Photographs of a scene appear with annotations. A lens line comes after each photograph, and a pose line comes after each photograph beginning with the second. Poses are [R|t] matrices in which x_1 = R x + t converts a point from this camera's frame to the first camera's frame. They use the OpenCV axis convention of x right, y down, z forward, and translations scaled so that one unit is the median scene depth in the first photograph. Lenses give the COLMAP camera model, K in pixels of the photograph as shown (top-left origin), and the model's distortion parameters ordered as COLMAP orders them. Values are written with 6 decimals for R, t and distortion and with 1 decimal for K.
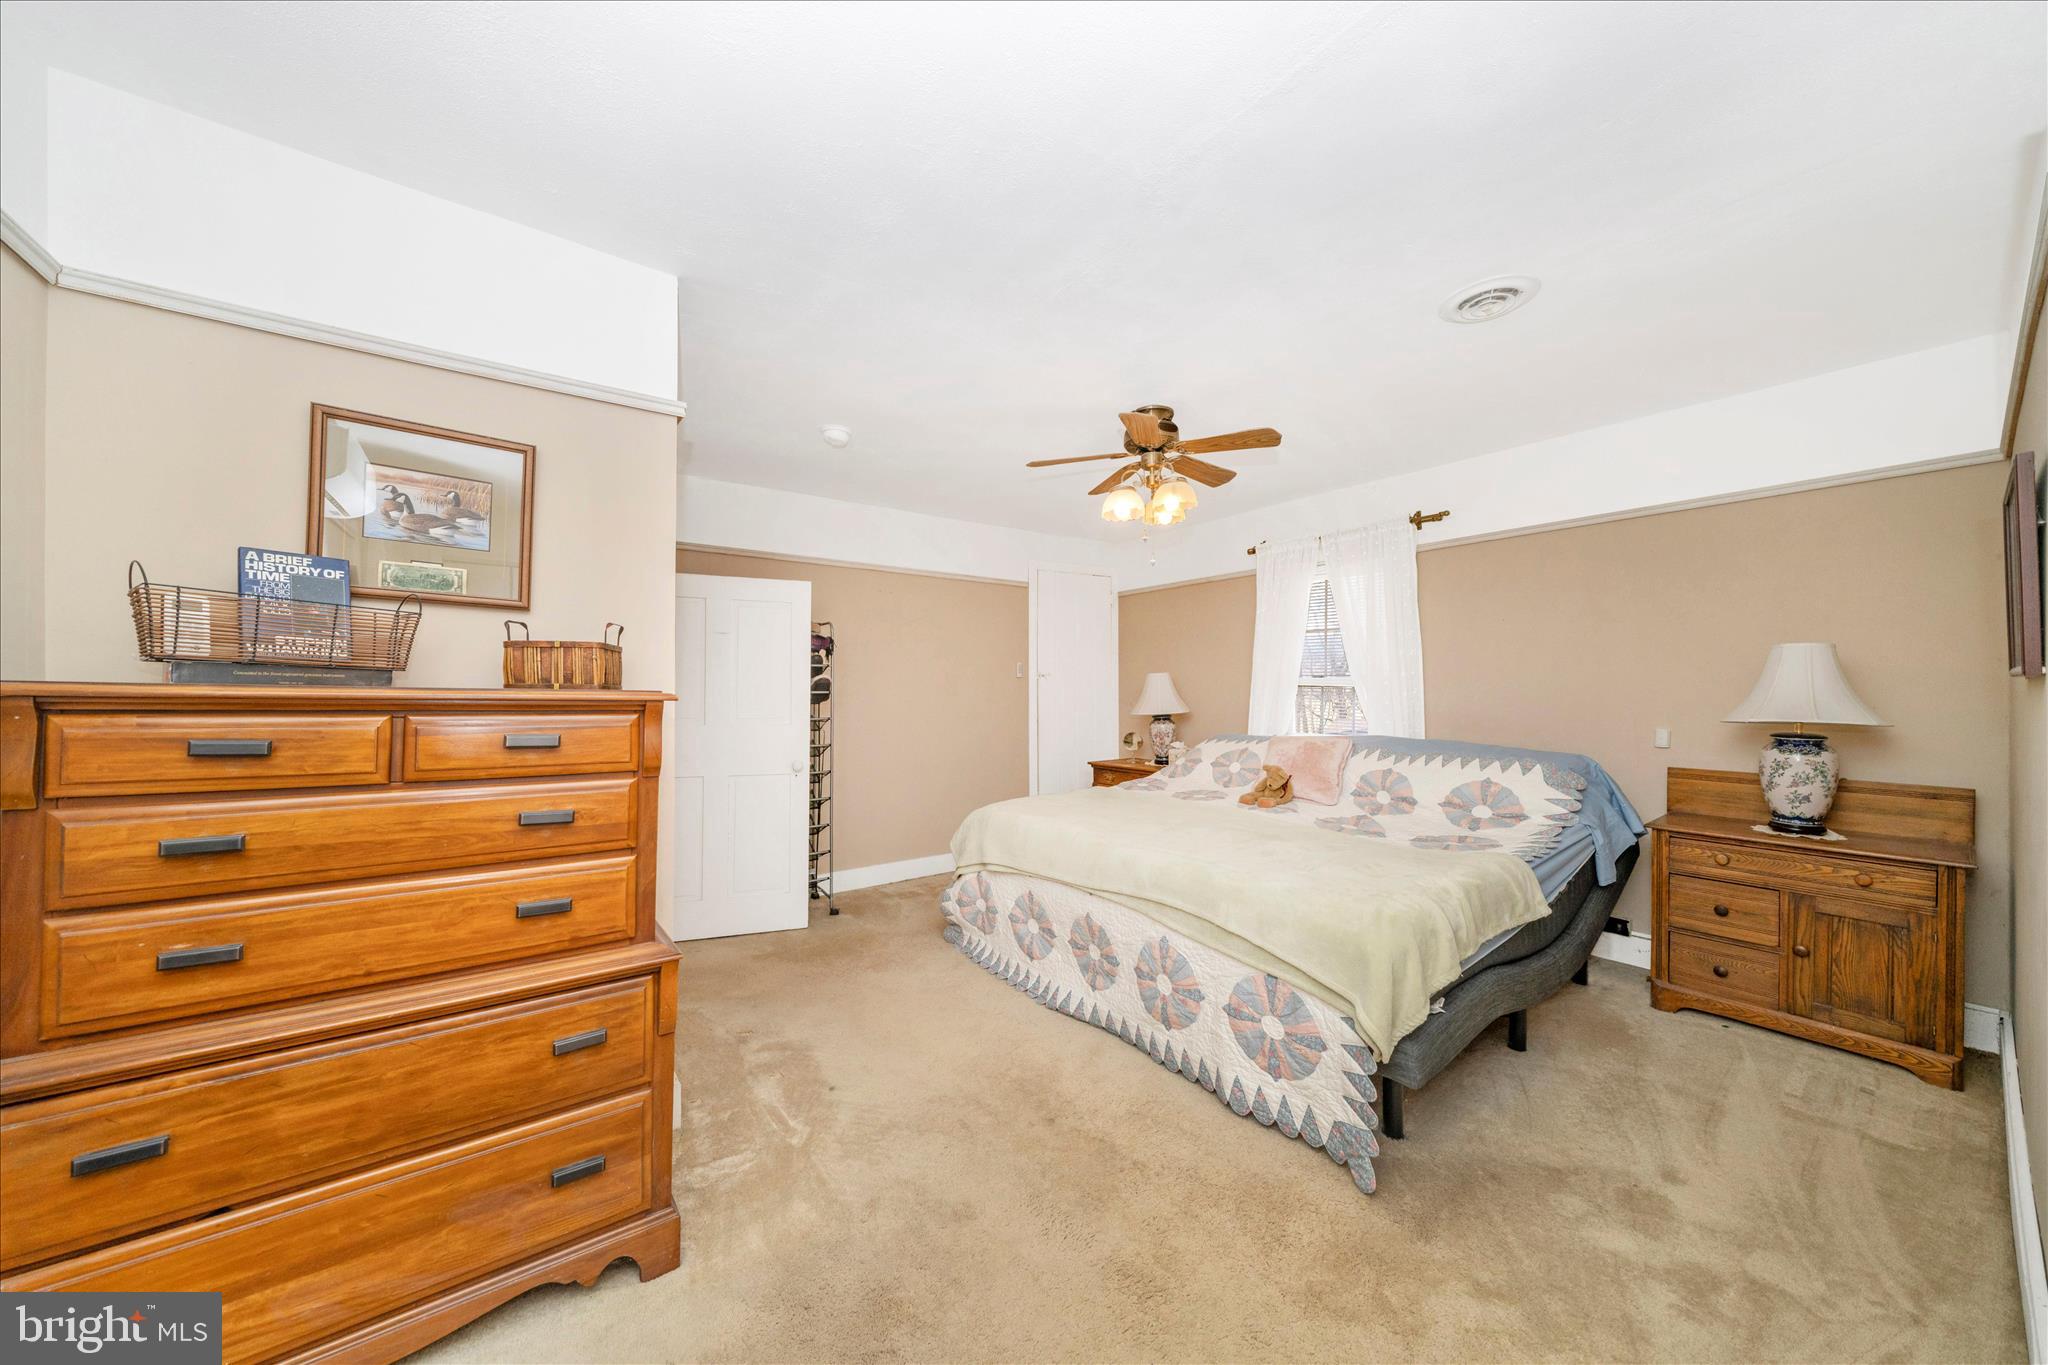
lens RADIAL K [[703.0, 0, 1020.5], [0, 703.0, 680.1], [0, 0, 1]] dist [-0.000639, -0.000068]
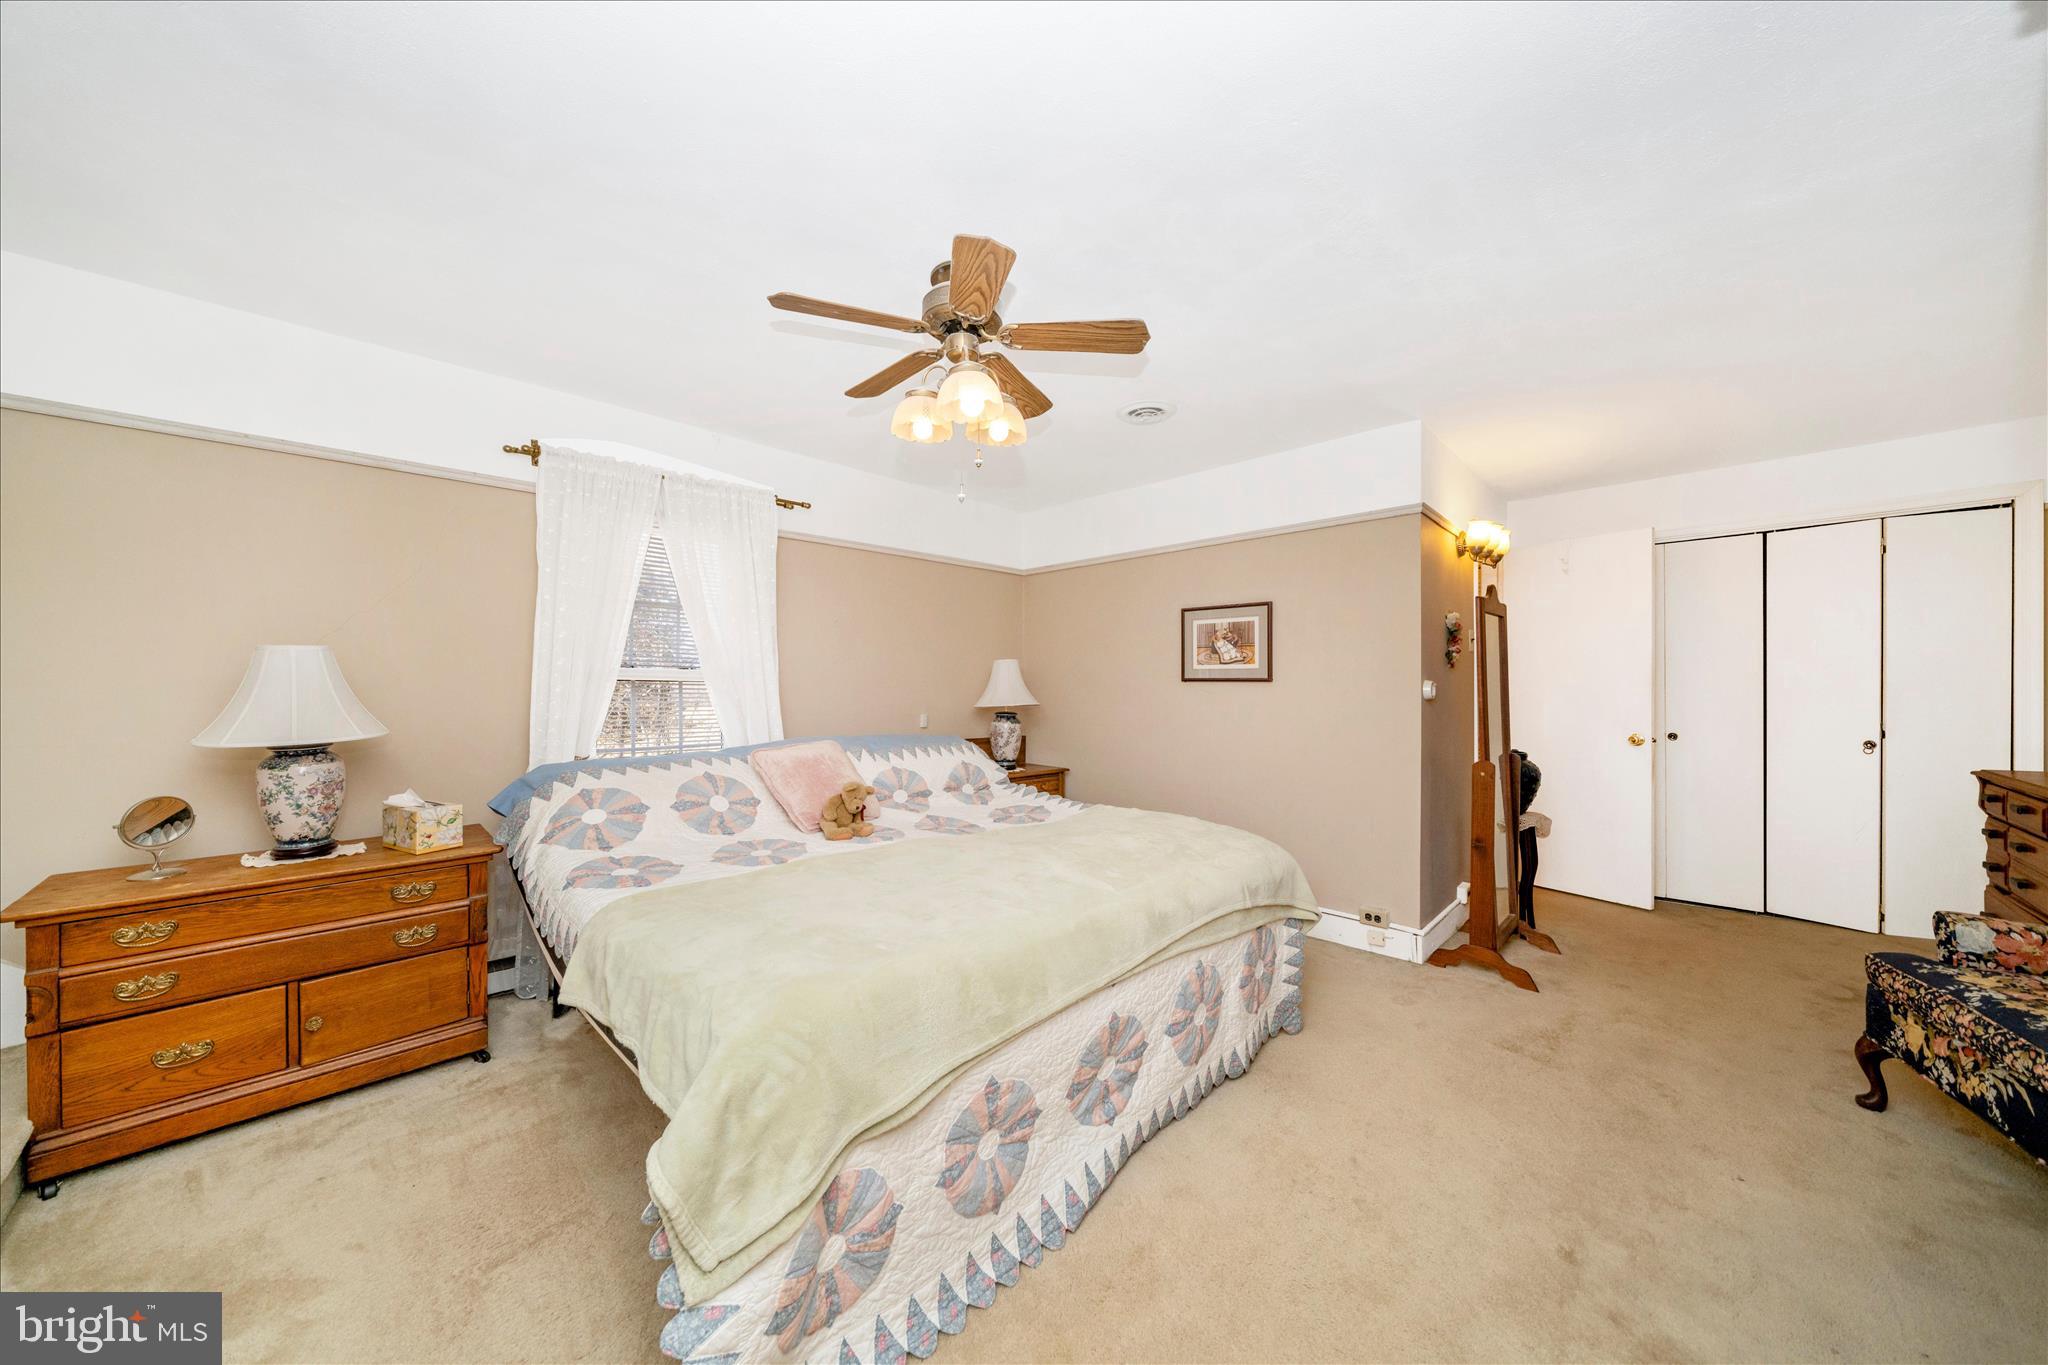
lens RADIAL K [[703.0, 0, 1016.0], [0, 703.0, 687.6], [0, 0, 1]] dist [-0.000639, -0.000068]
pose [[-0.176046, 0.000415, 0.984382, -0.499702], [-0.010334, 0.999944, -0.002270, 0.017531], [-0.984328, -0.010573, -0.176032, 1.097726]]
